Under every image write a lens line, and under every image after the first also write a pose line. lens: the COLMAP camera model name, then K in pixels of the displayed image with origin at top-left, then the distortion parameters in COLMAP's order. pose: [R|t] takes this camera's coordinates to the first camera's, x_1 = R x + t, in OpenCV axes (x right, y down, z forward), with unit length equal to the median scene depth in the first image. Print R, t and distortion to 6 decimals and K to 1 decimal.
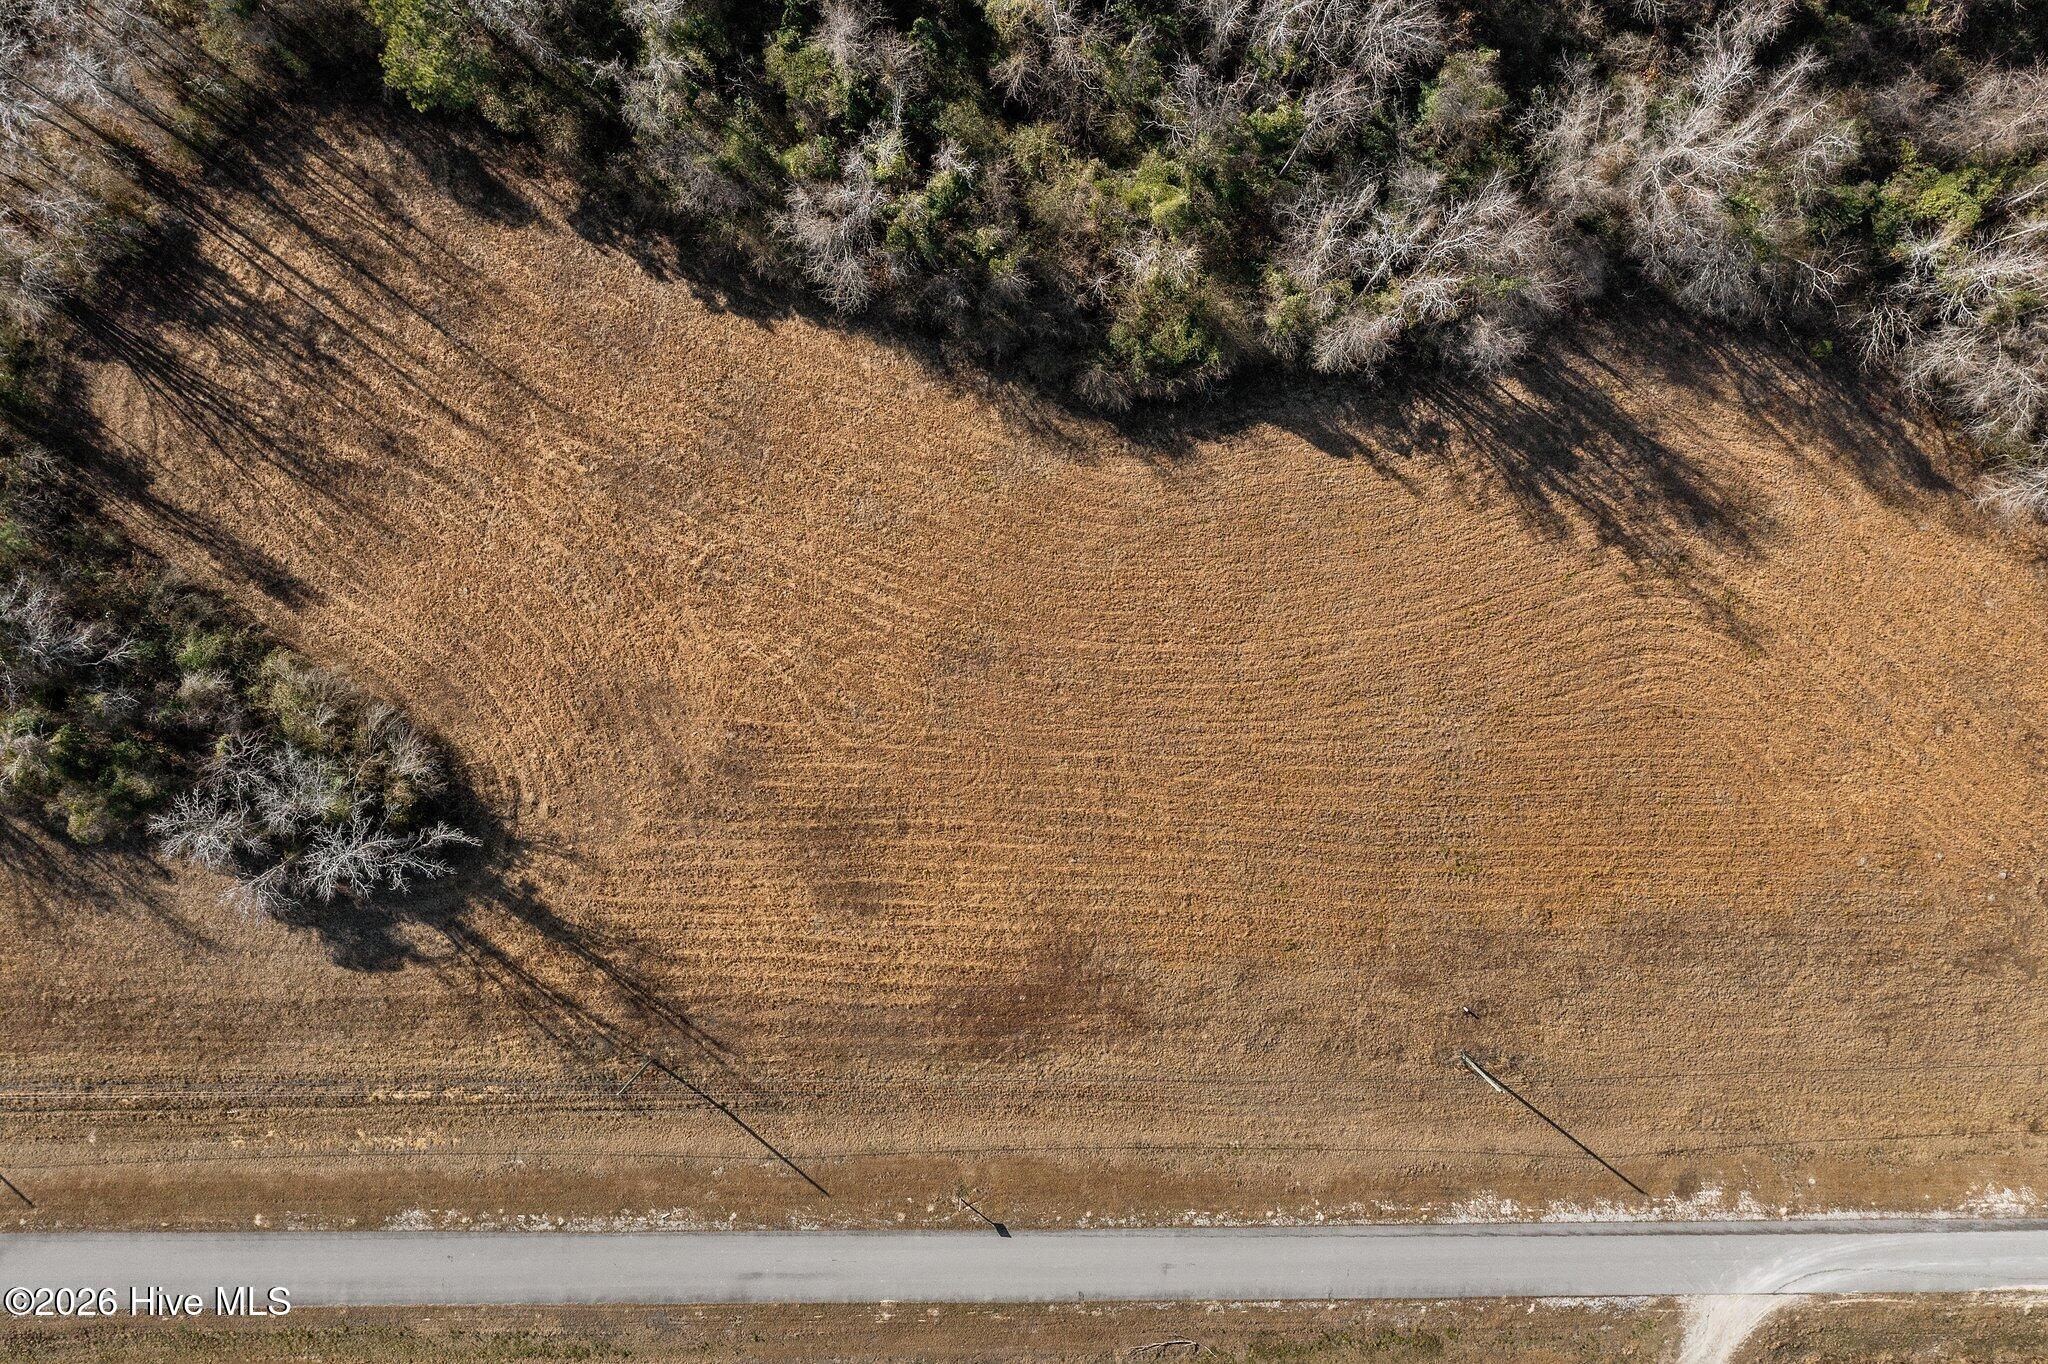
lens RADIAL K [[1641.0, 0, 1024.0], [0, 1641.0, 684.1], [0, 0, 1]] dist [0.003597, 0.003826]
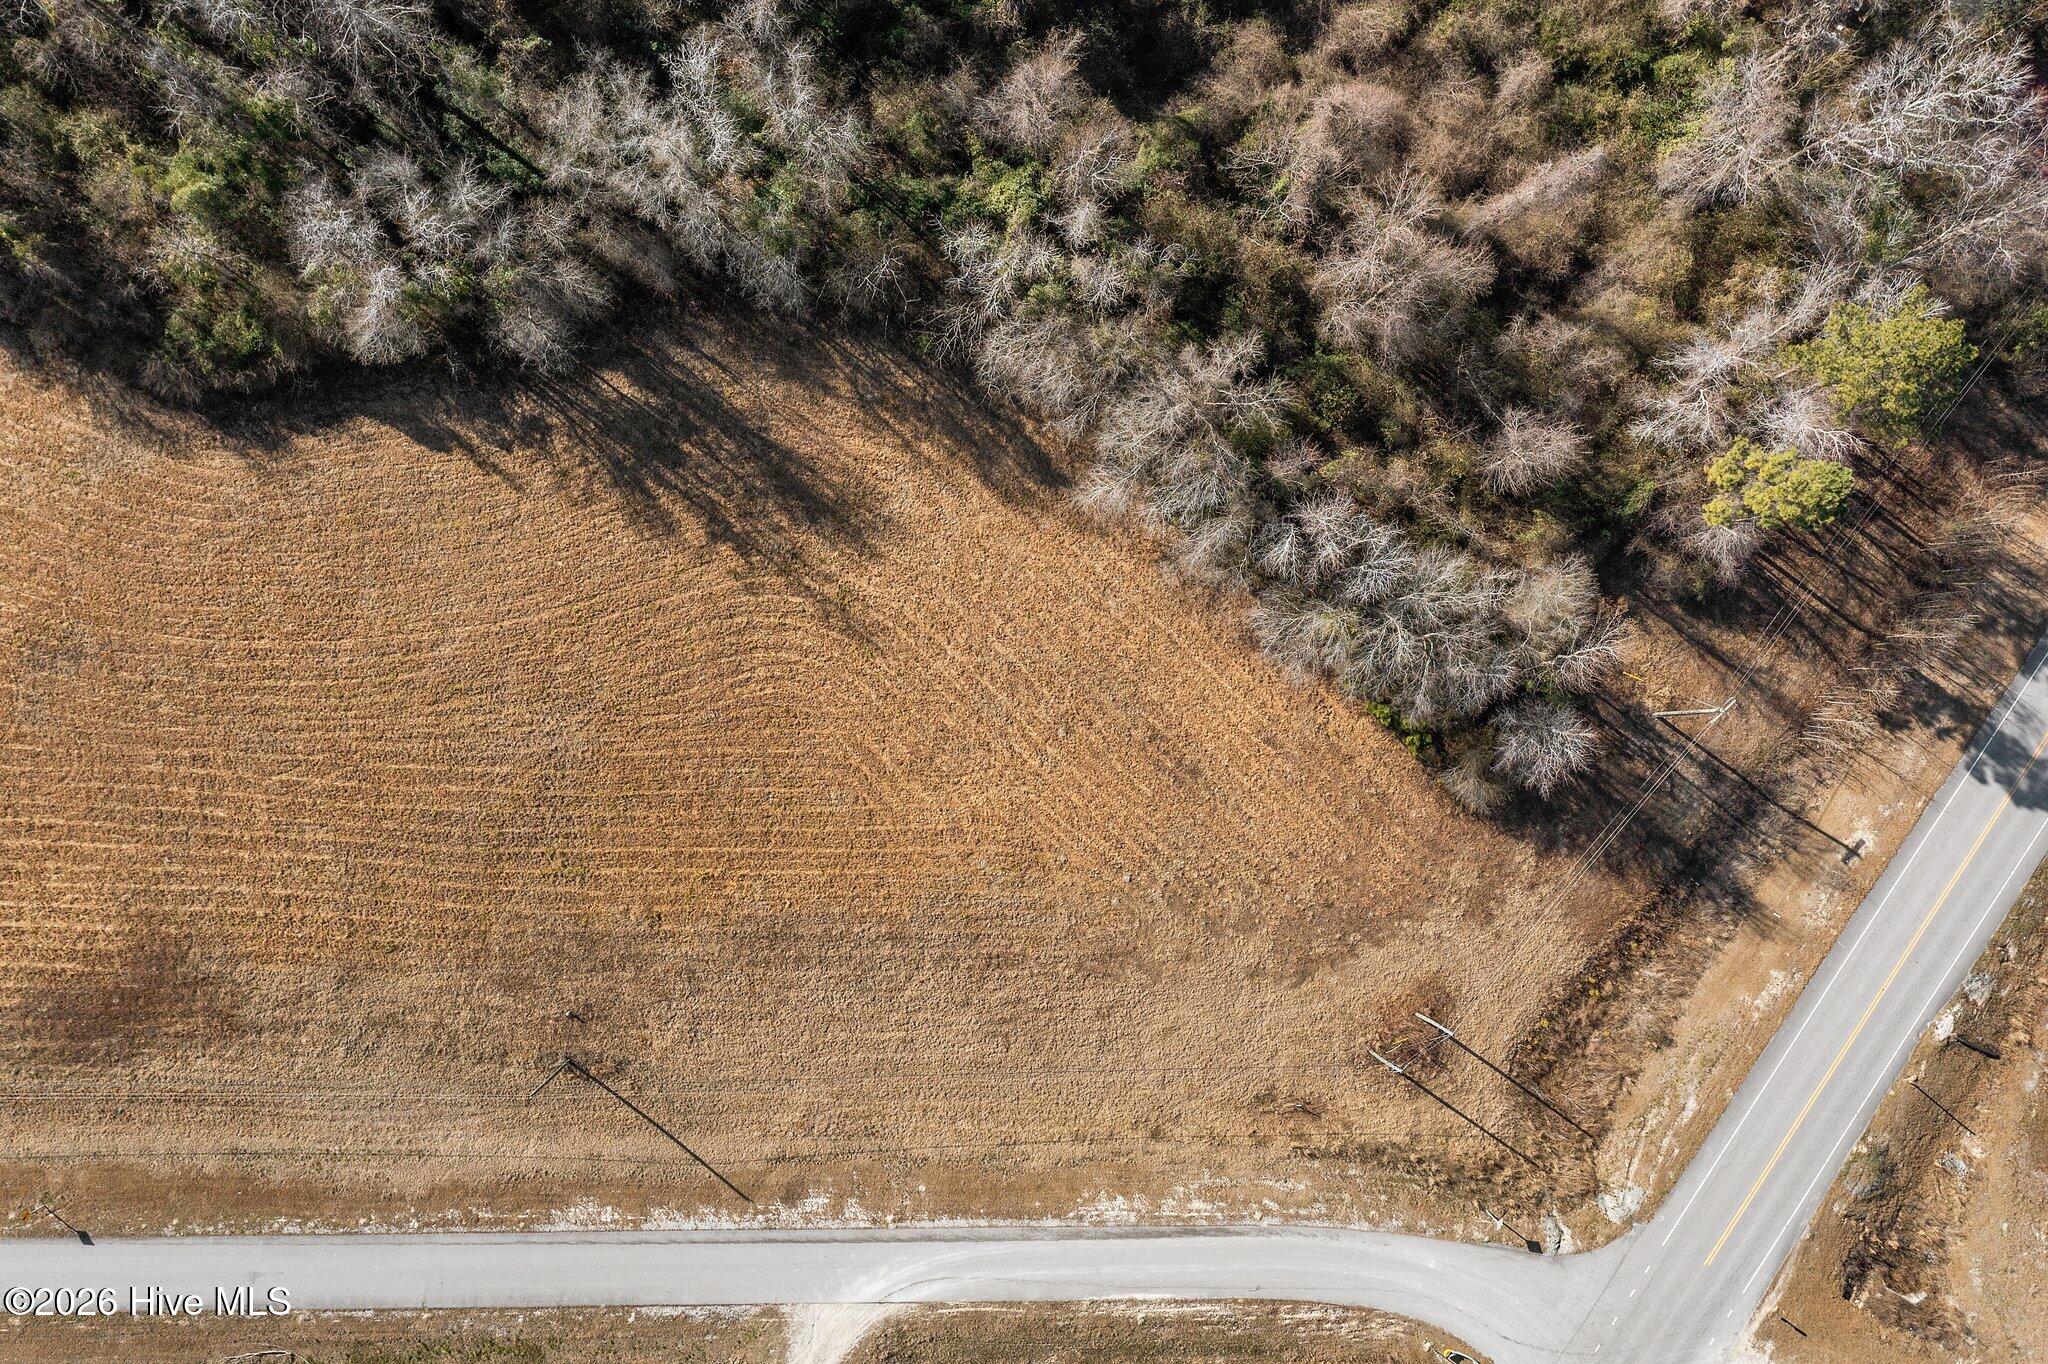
lens RADIAL K [[1662.8, 0, 1024.0], [0, 1662.8, 680.3], [0, 0, 1]] dist [0.009723, 0.001170]
pose [[0.999989, 0.003884, 0.002723, 0.538063], [-0.003877, 0.999989, -0.002630, 0.000272], [-0.002733, 0.002619, 0.999993, 0.001162]]
